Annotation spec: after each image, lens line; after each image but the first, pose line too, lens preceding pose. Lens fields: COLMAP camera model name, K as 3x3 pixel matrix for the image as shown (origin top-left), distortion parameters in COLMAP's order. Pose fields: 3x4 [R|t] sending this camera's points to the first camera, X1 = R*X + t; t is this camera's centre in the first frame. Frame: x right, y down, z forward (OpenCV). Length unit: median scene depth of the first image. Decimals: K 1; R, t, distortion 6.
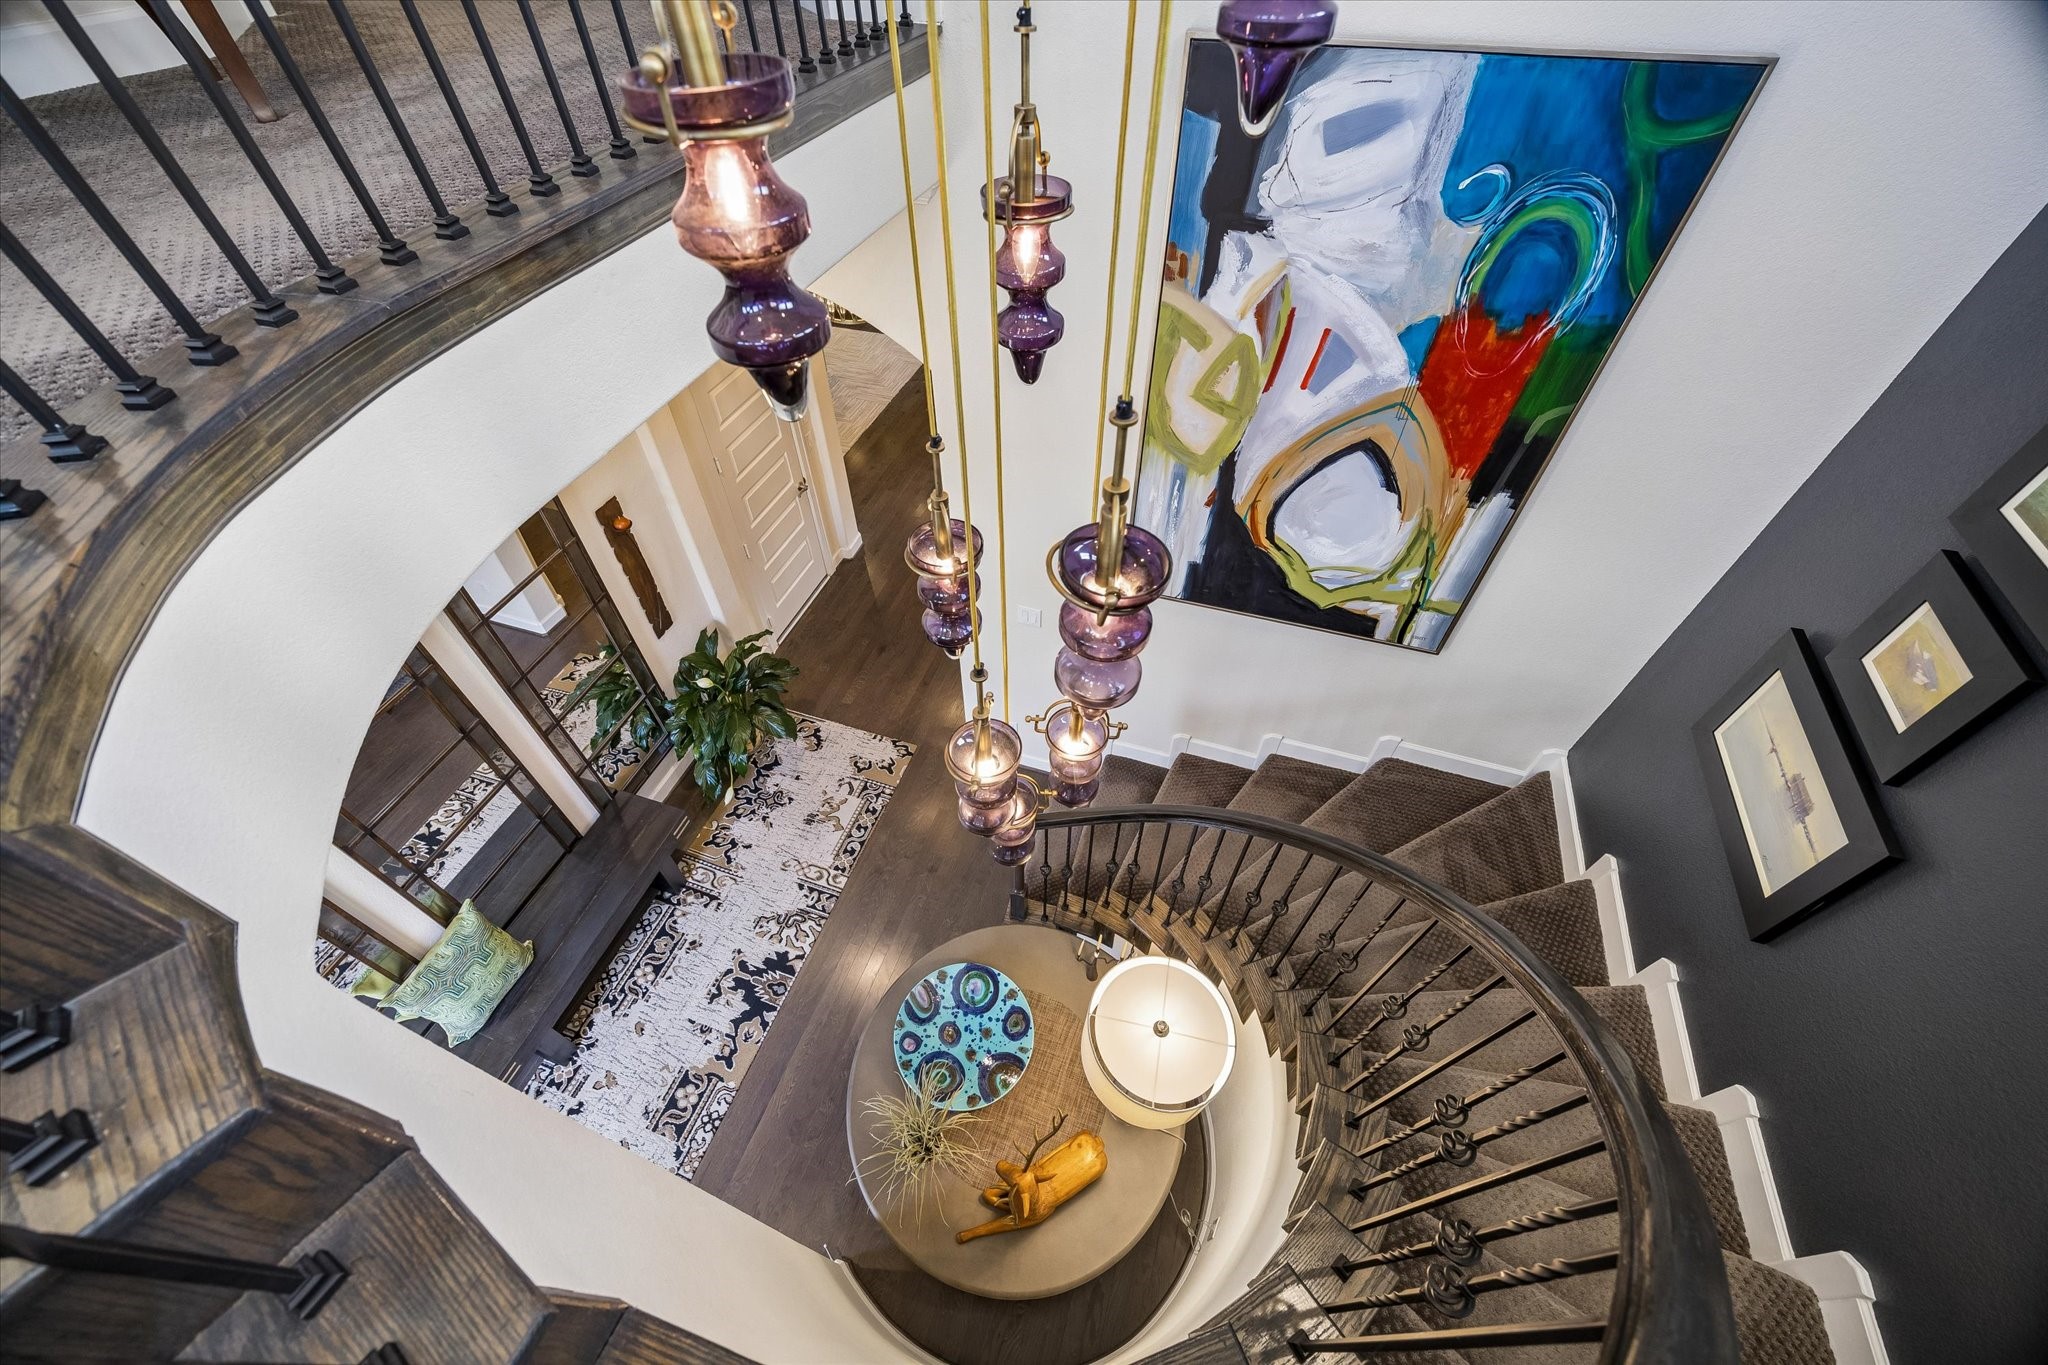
lens RADIAL K [[776.8, 0, 1024.9], [0, 776.8, 682.6], [0, 0, 1]] dist [0.000988, -0.000331]
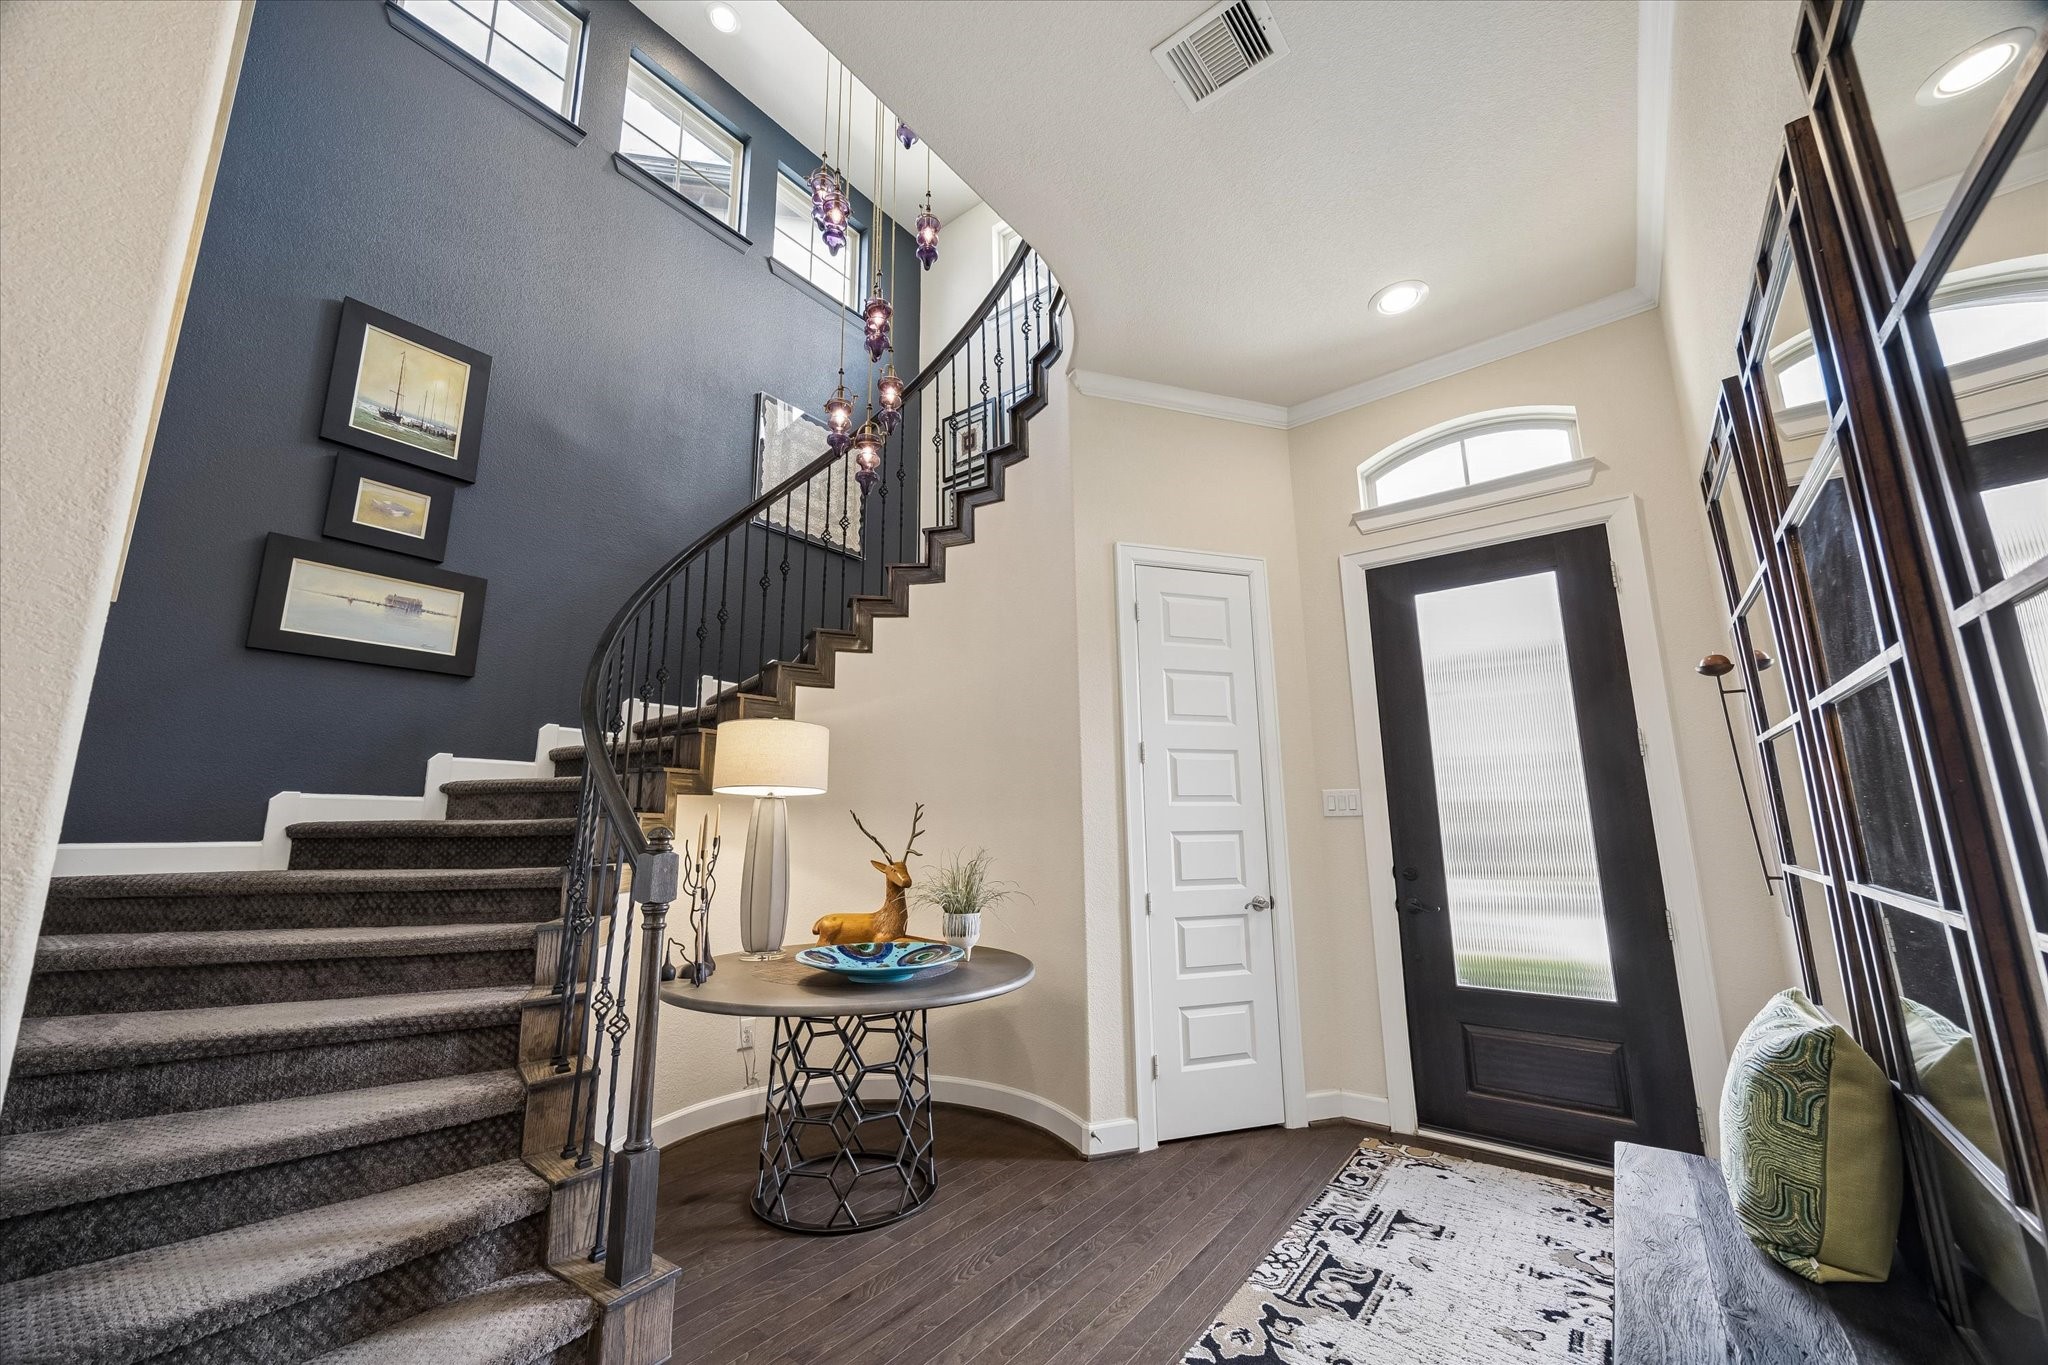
lens RADIAL K [[776.8, 0, 1013.7], [0, 776.8, 673.4], [0, 0, 1]] dist [0.000988, -0.000331]
pose [[-0.941499, 0.080017, 0.327379, -0.519403], [0.262832, 0.782364, 0.564646, -0.227962], [-0.210948, 0.617660, -0.757626, 1.432910]]
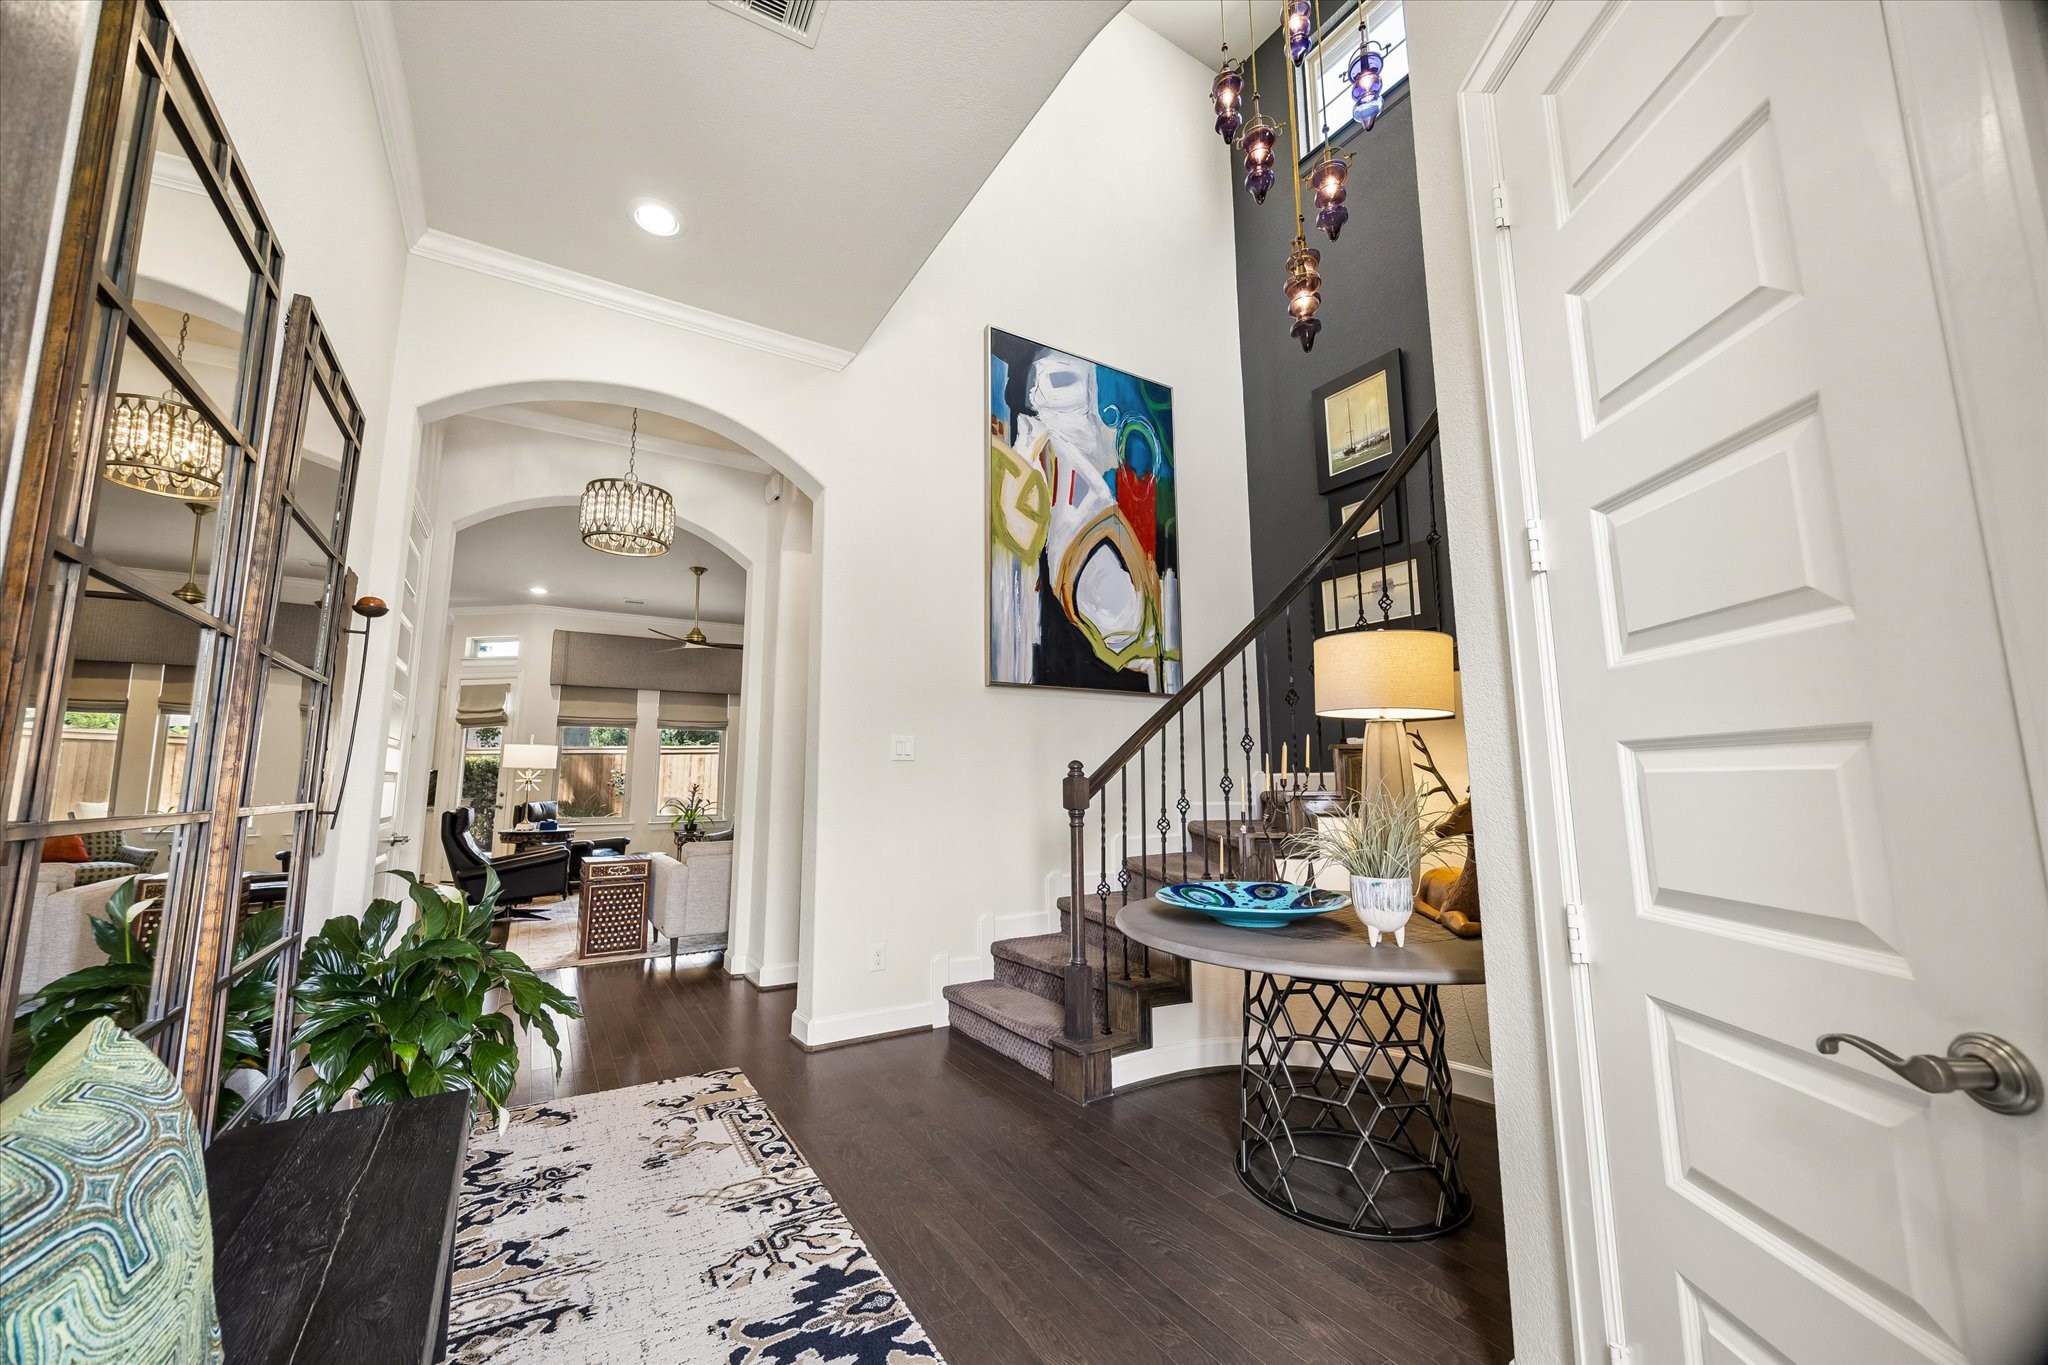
lens RADIAL K [[776.8, 0, 1018.1], [0, 776.8, 678.3], [0, 0, 1]] dist [0.000988, -0.000331]
pose [[0.644159, 0.101557, 0.758119, -0.815321], [0.577986, 0.584554, -0.569410, 0.628526], [-0.500990, 0.804973, 0.317848, 0.714135]]
